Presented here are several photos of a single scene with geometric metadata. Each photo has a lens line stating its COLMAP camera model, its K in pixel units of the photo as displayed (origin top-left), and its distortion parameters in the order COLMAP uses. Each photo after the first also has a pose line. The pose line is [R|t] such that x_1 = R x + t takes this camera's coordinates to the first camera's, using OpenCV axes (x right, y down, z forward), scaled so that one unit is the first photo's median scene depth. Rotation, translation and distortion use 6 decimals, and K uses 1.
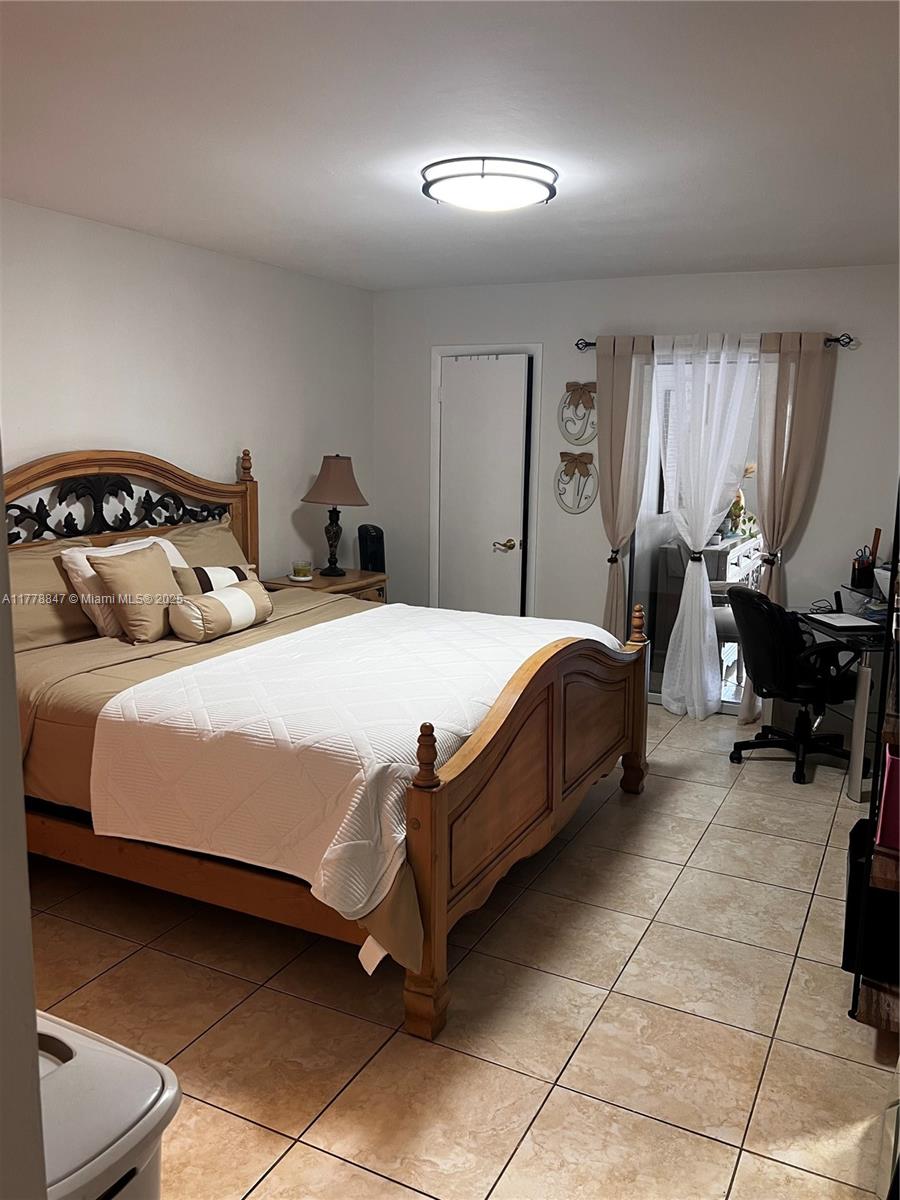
lens RADIAL K [[939.1, 0, 450.0], [0, 939.1, 600.0], [0, 0, 1]] dist [-0.001863, 0.000084]
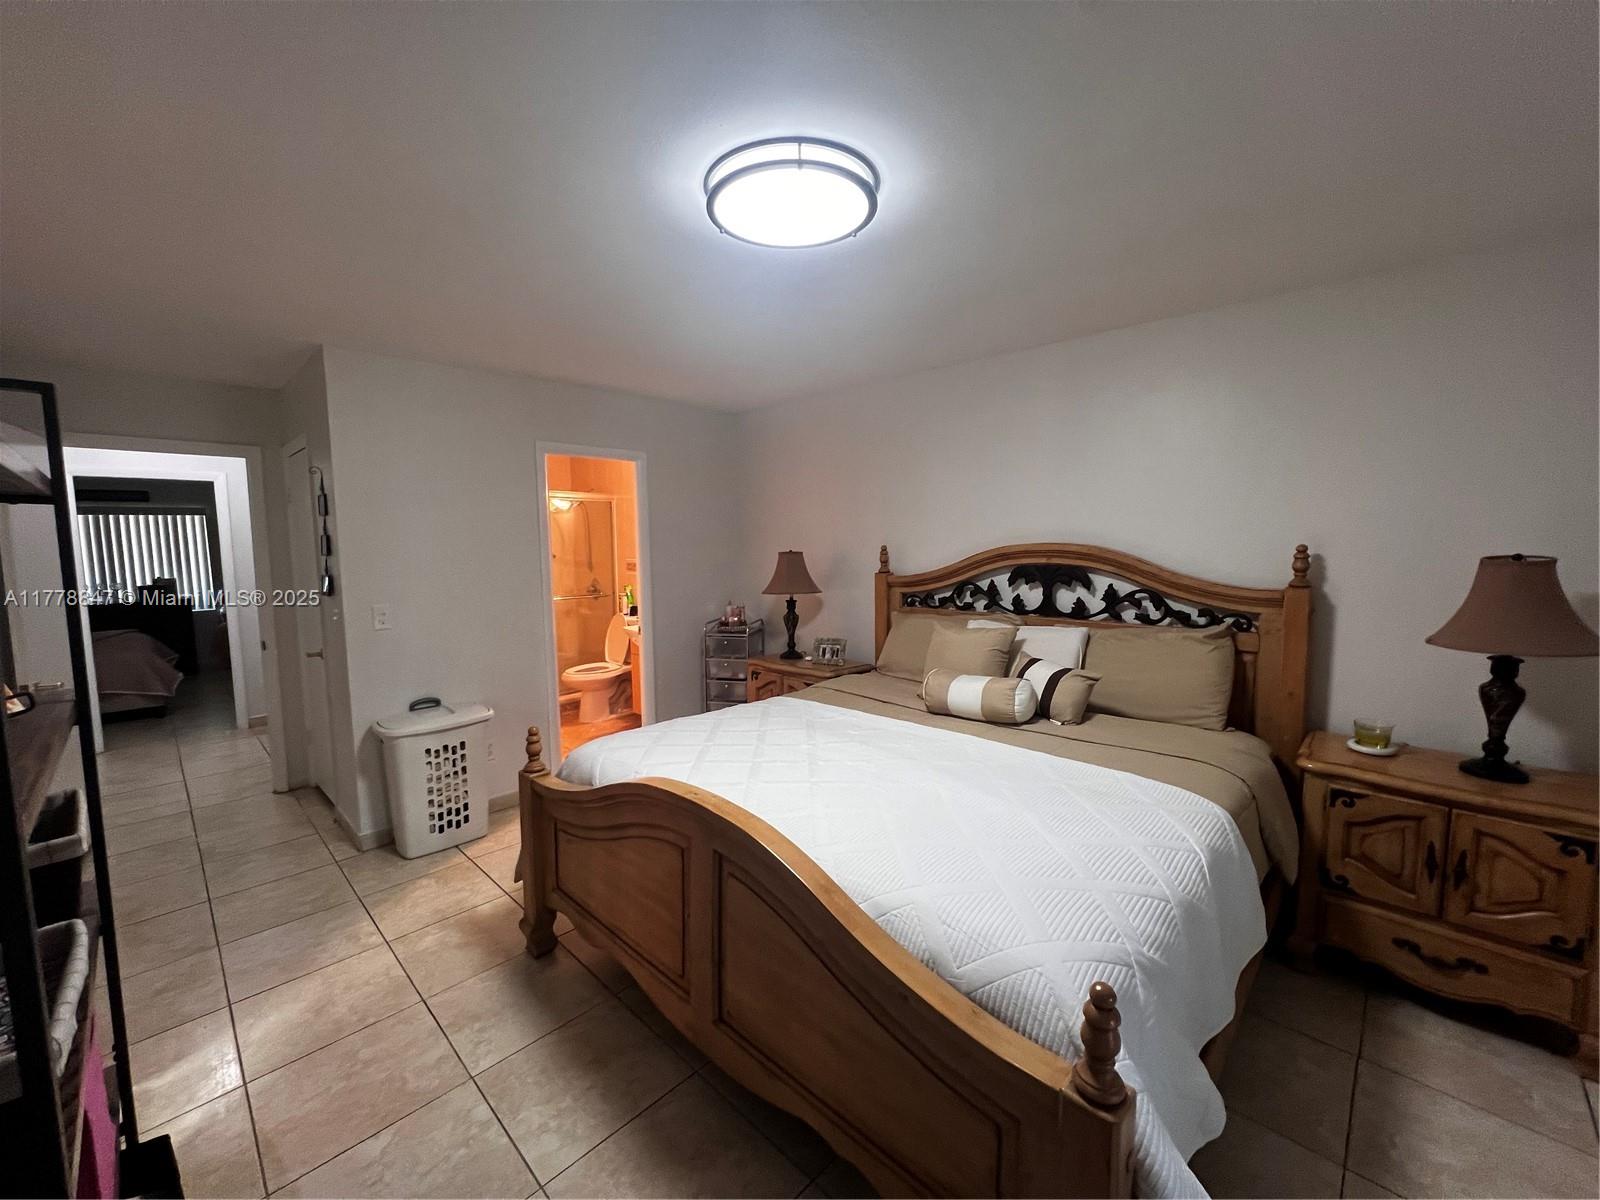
lens RADIAL K [[639.2, 0, 800.0], [0, 639.2, 600.0], [0, 0, 1]] dist [0.019227, -0.000046]
pose [[-0.293095, 0.090810, -0.951761, 0.455757], [-0.154419, 0.977913, 0.140859, -0.157037], [0.943531, 0.188255, -0.272599, 0.951201]]
